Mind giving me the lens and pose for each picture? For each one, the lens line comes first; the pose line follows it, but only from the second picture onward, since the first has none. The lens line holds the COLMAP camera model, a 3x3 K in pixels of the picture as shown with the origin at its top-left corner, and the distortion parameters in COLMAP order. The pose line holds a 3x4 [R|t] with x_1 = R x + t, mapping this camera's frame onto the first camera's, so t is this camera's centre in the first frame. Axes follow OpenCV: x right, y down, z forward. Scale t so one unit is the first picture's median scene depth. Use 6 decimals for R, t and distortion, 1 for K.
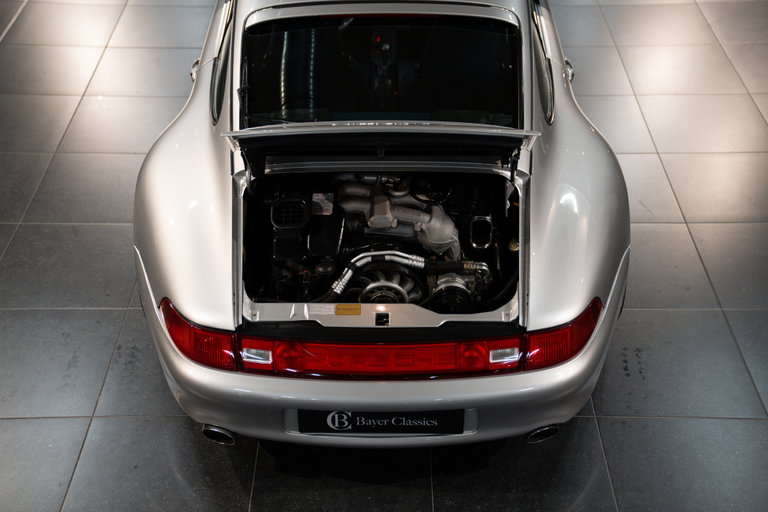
lens RADIAL K [[1027.7, 0, 384.9], [0, 1027.7, 252.8], [0, 0, 1]] dist [0.197514, 0.000000]
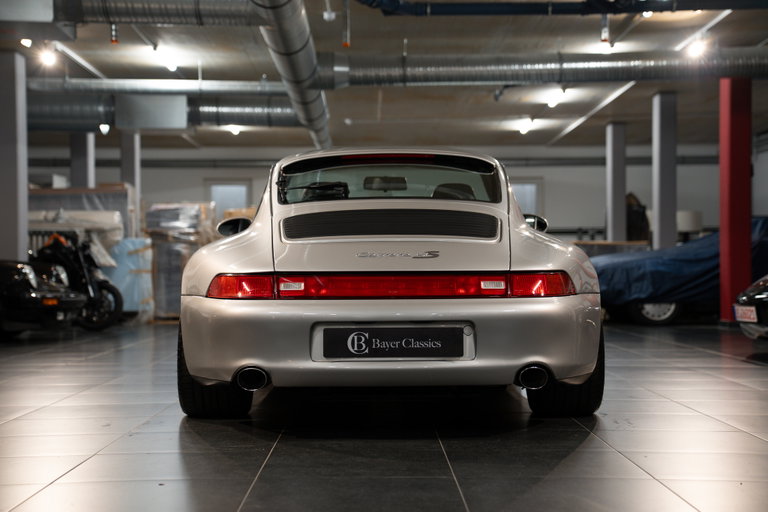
lens RADIAL K [[1305.0, 0, 380.2], [0, 1305.0, 256.5], [0, 0, 1]] dist [0.345674, 0.000000]
pose [[0.999959, -0.004706, 0.007786, -0.029214], [0.008477, 0.792661, -0.609603, 0.972225], [-0.003302, 0.609644, 0.792668, -0.240313]]
